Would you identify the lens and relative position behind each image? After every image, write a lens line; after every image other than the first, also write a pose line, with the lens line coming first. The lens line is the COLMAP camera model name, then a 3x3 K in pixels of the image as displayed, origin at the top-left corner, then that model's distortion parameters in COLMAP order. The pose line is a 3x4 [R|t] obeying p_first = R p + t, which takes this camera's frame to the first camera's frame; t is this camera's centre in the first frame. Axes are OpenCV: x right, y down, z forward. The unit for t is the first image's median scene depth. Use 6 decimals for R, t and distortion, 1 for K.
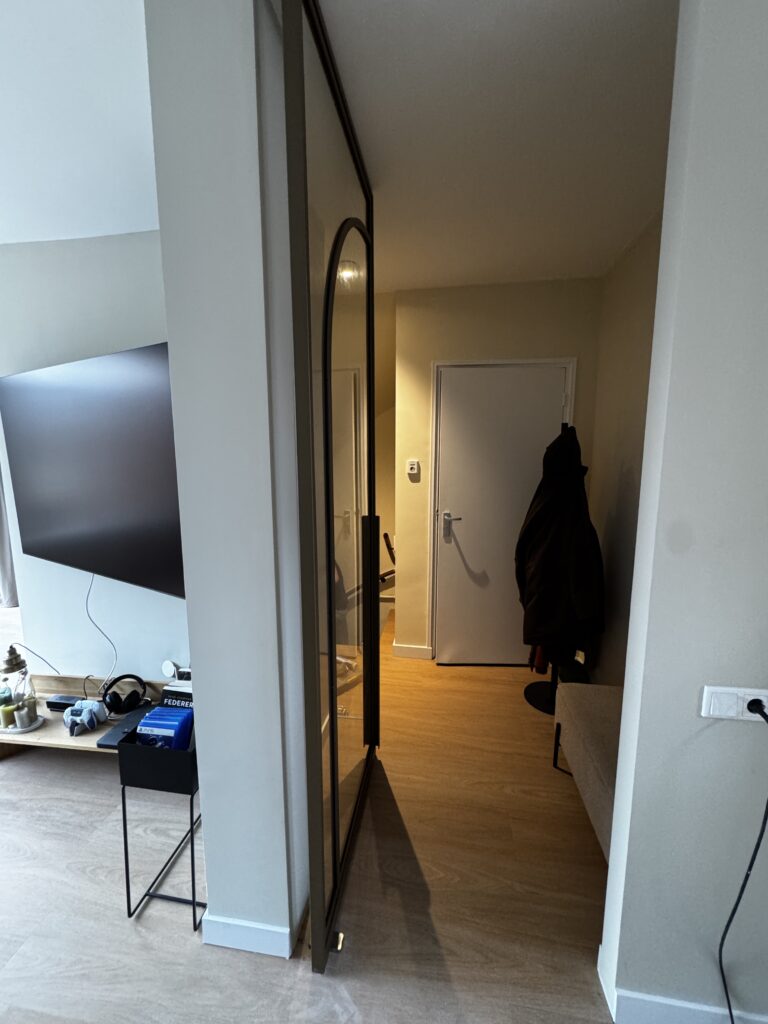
lens RADIAL K [[406.5, 0, 383.8], [0, 406.5, 513.9], [0, 0, 1]] dist [-0.001869, 0.000087]
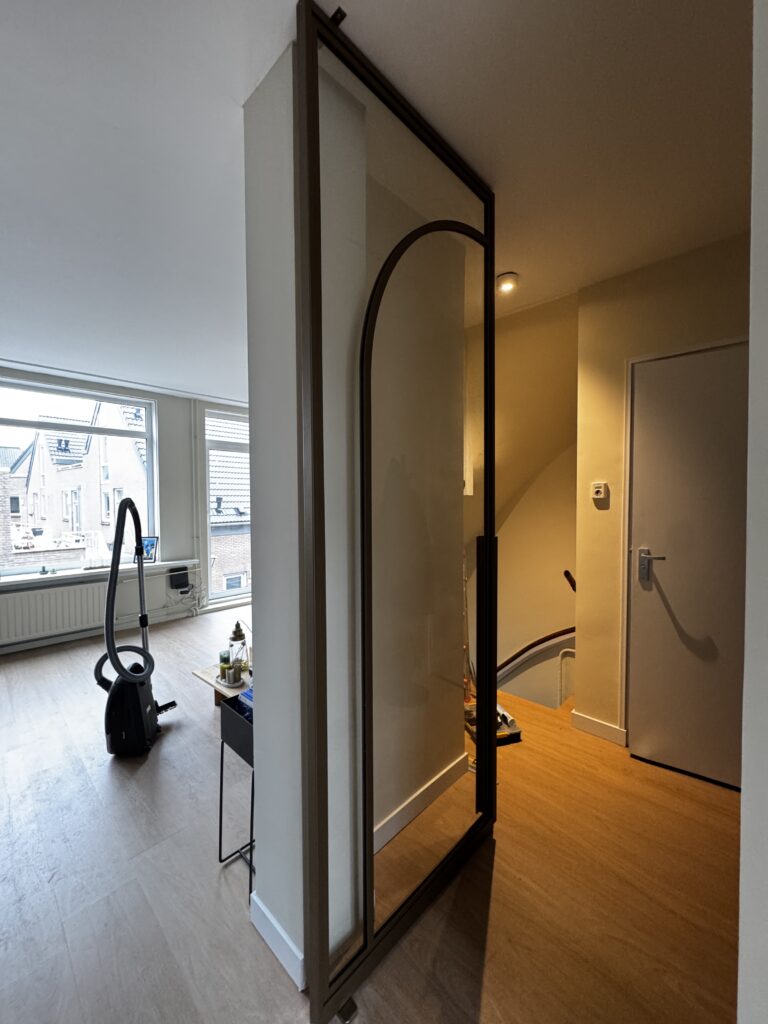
lens RADIAL K [[407.7, 0, 384.0], [0, 407.7, 512.0], [0, 0, 1]] dist [-0.002509, 0.000408]
pose [[0.816394, 0.014803, -0.577306, 0.264153], [-0.076837, 0.993568, -0.083181, 0.039108], [0.572361, 0.112266, 0.812280, 0.135248]]
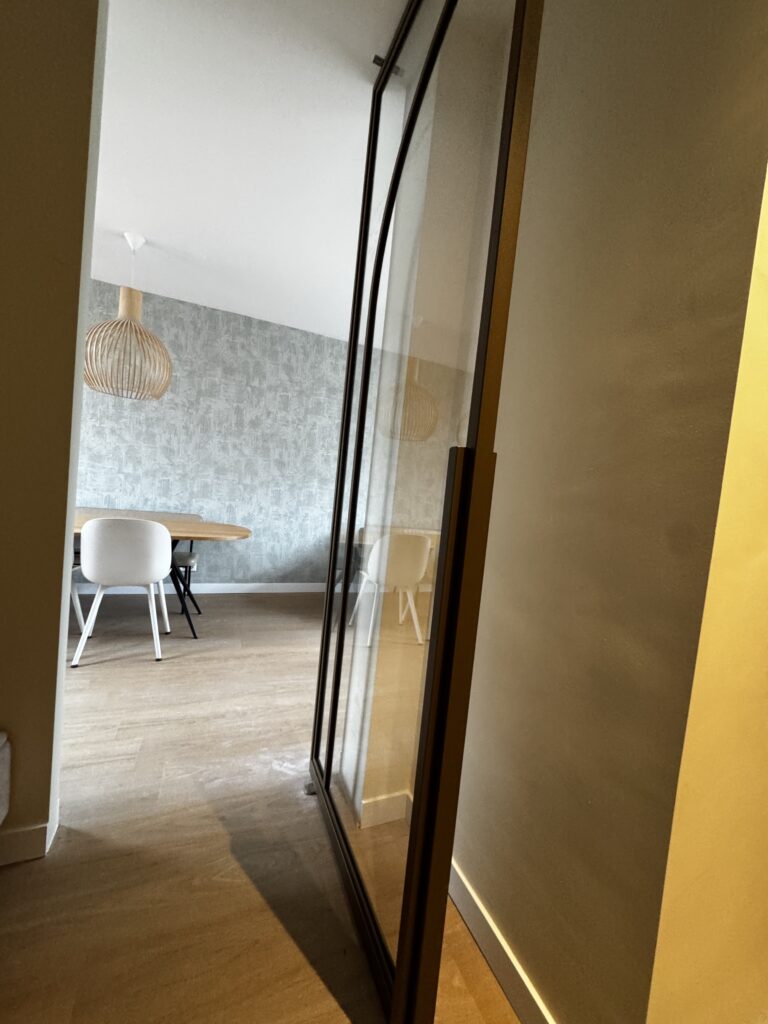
lens RADIAL K [[407.7, 0, 384.0], [0, 407.7, 512.0], [0, 0, 1]] dist [-0.002509, 0.000408]
pose [[-0.854068, -0.057175, -0.517010, 0.223554], [-0.168797, 0.970615, 0.171504, 0.012357], [0.492012, 0.233746, -0.838622, 1.180632]]
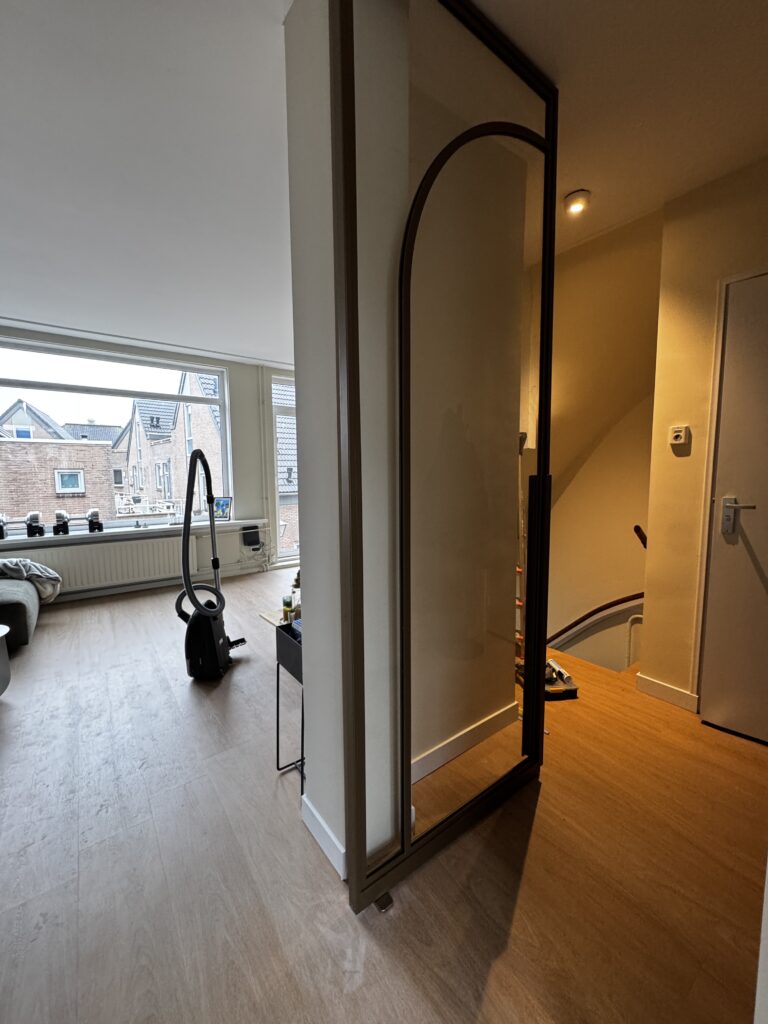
lens RADIAL K [[407.7, 0, 384.0], [0, 407.7, 512.0], [0, 0, 1]] dist [-0.002509, 0.000408]
pose [[0.712100, 0.061026, -0.699421, 0.295524], [-0.091159, 0.995819, -0.005925, 0.103124], [0.696135, 0.067978, 0.714686, 0.166330]]
